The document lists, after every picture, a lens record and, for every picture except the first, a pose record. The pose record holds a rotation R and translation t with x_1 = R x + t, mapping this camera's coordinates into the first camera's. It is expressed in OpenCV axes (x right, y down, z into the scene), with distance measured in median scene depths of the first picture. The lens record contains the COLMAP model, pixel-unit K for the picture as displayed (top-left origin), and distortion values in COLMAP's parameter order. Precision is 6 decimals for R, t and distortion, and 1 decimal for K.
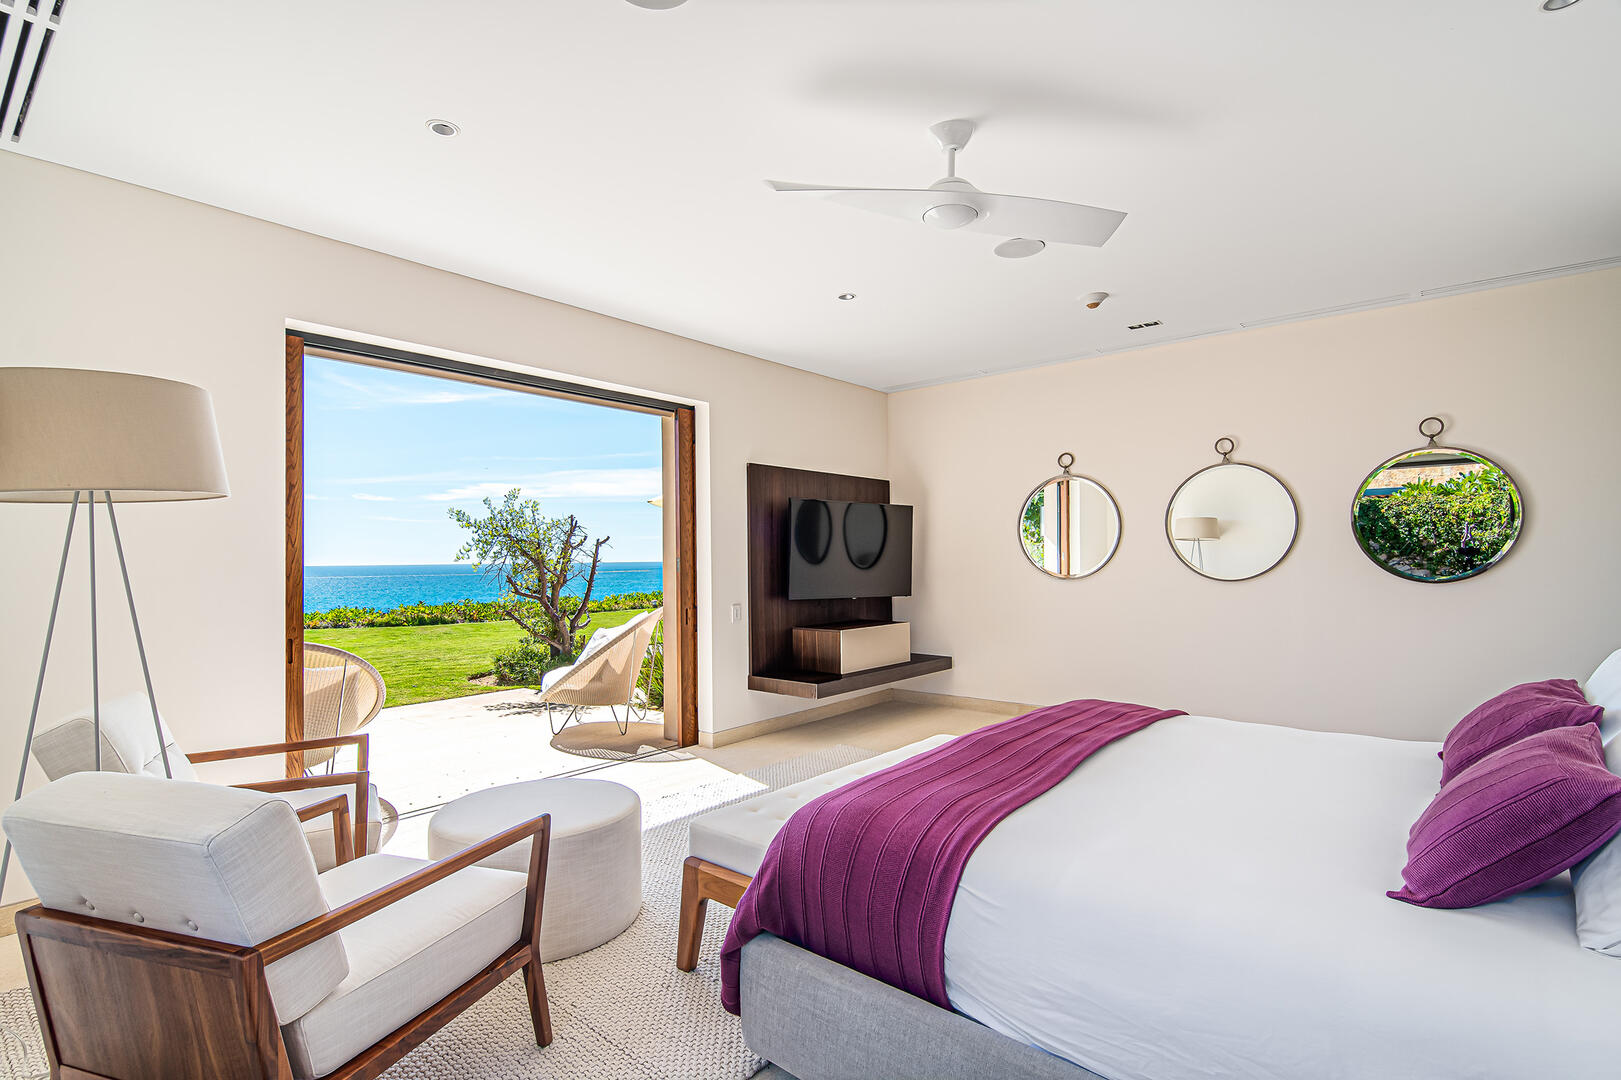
lens RADIAL K [[765.7, 0, 820.2], [0, 765.7, 546.7], [0, 0, 1]] dist [-0.001714, -0.007962]
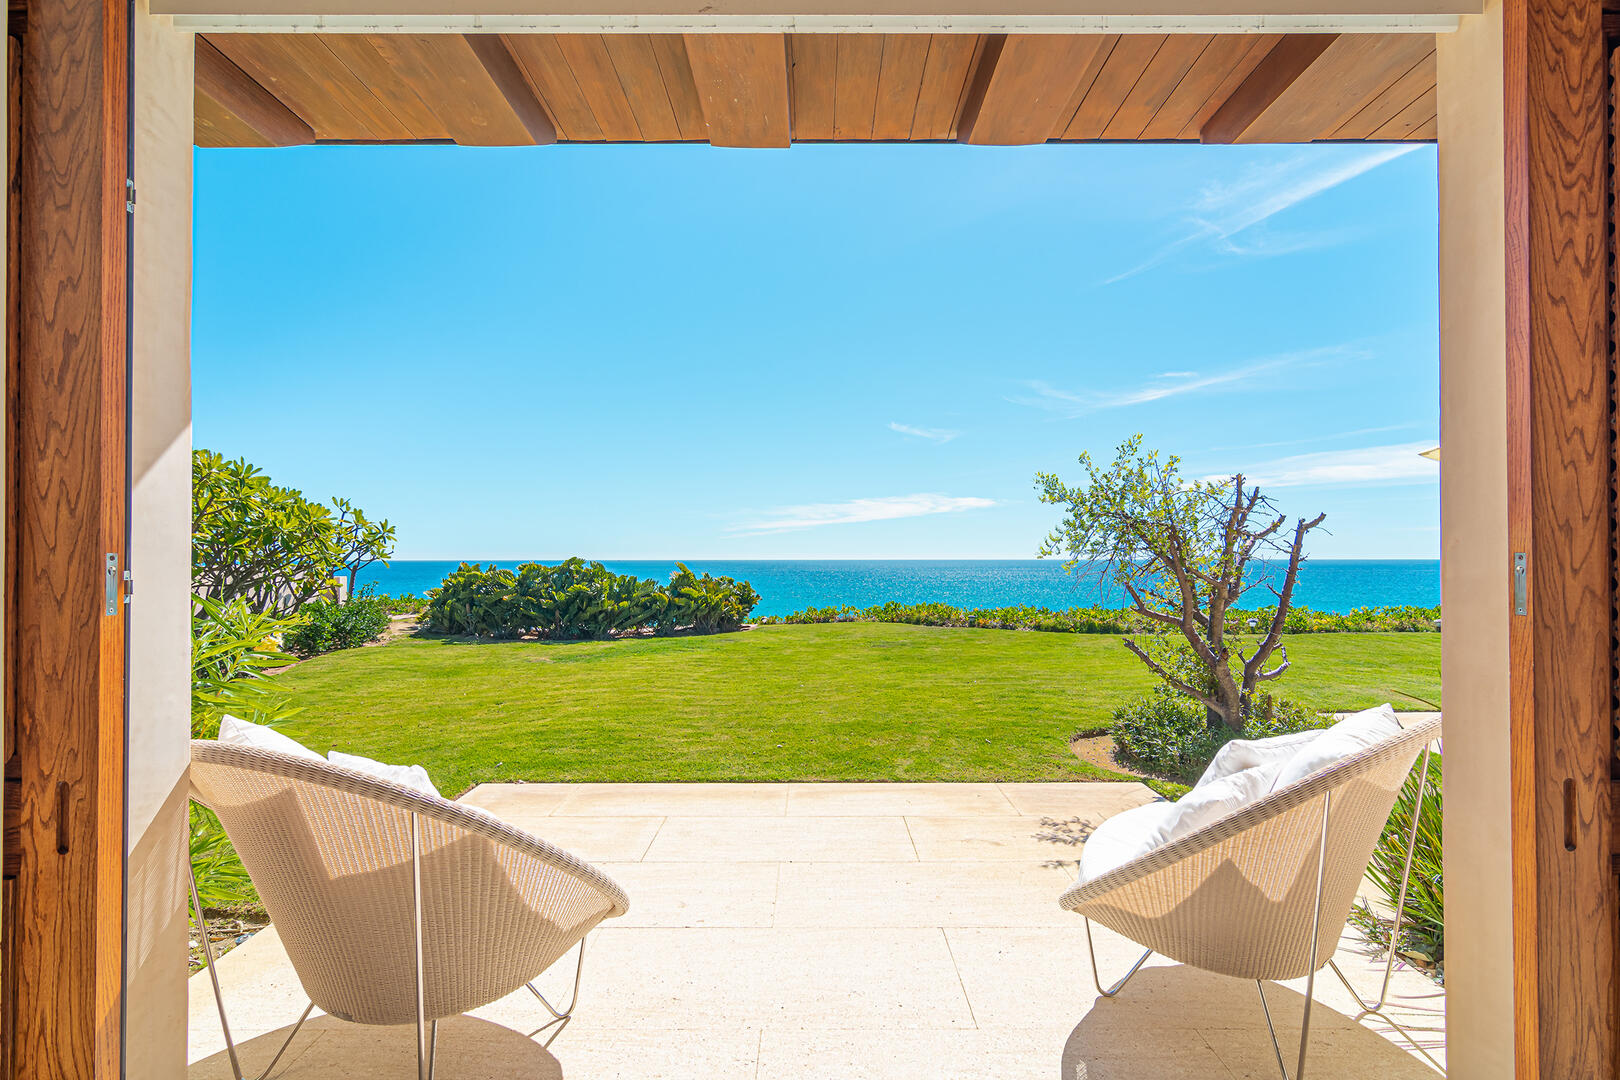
lens RADIAL K [[765.2, 0, 815.3], [0, 765.2, 549.1], [0, 0, 1]] dist [-0.001714, -0.007962]
pose [[0.619394, 0.001711, -0.785078, -0.084396], [0.004775, 0.999971, 0.005947, 0.006952], [0.785065, -0.007432, 0.619368, 0.422213]]
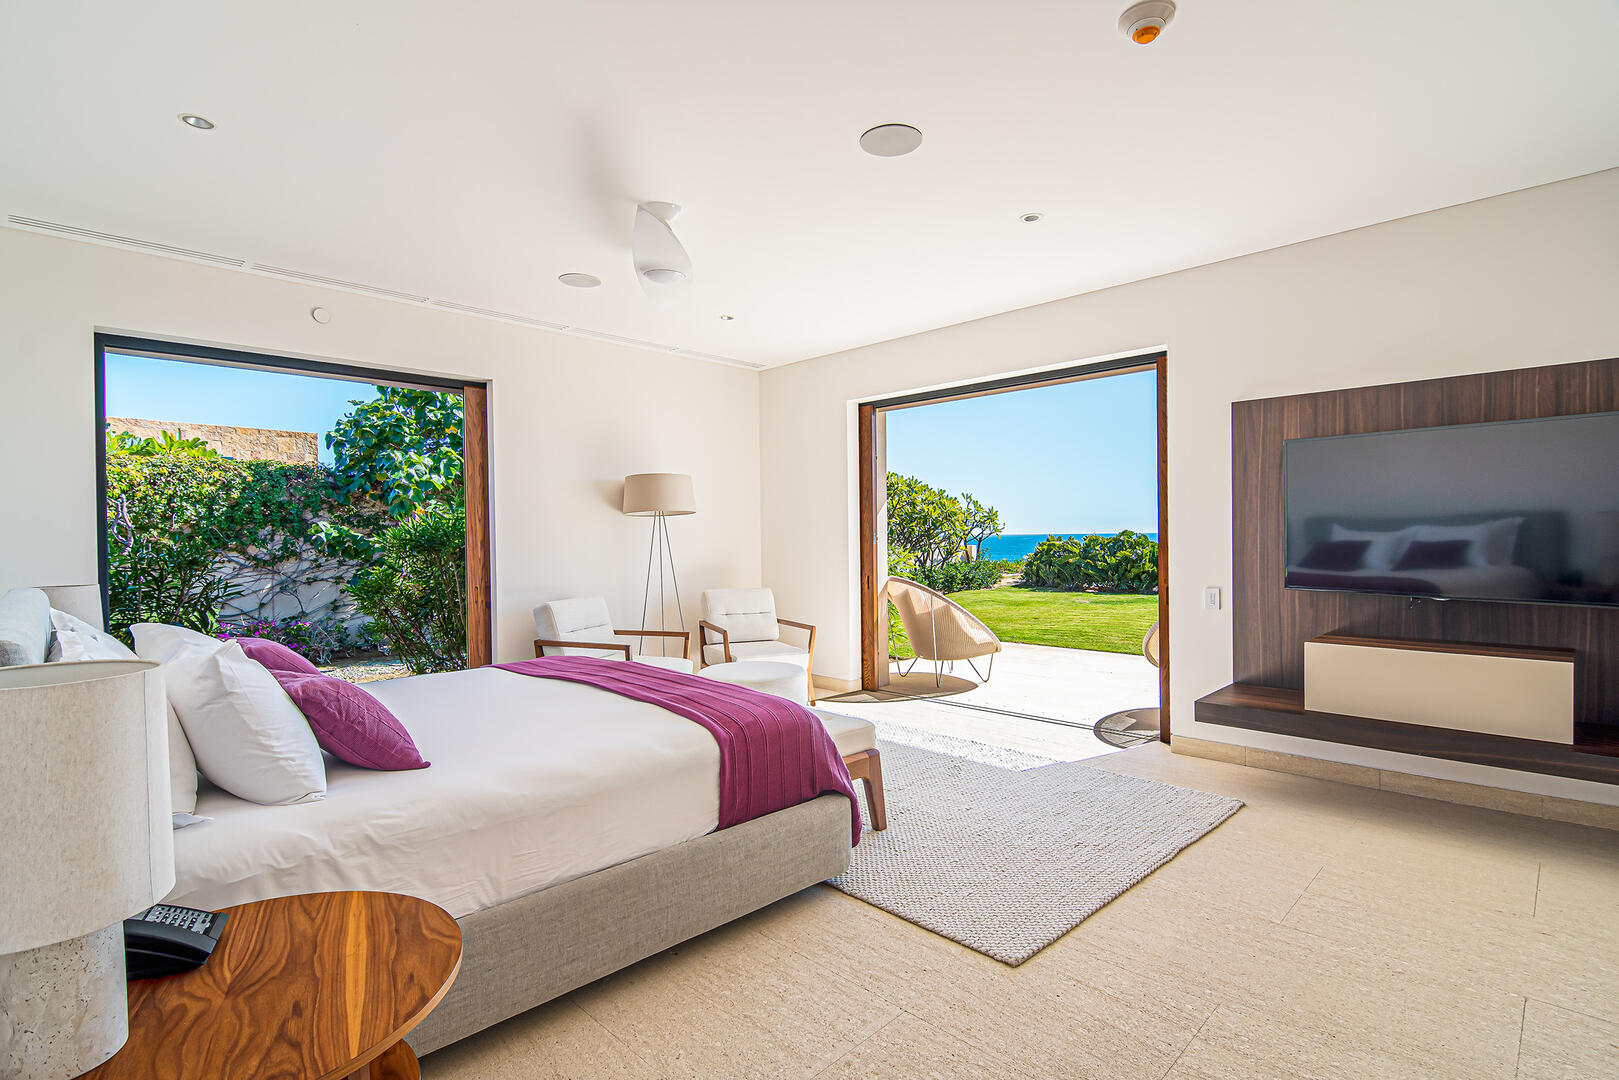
lens RADIAL K [[764.7, 0, 811.6], [0, 764.7, 539.6], [0, 0, 1]] dist [-0.001714, -0.007962]
pose [[-0.123359, 0.019123, -0.992178, 0.454288], [0.028627, 0.999467, 0.015704, 0.001348], [0.991949, -0.026466, -0.123841, 0.437326]]
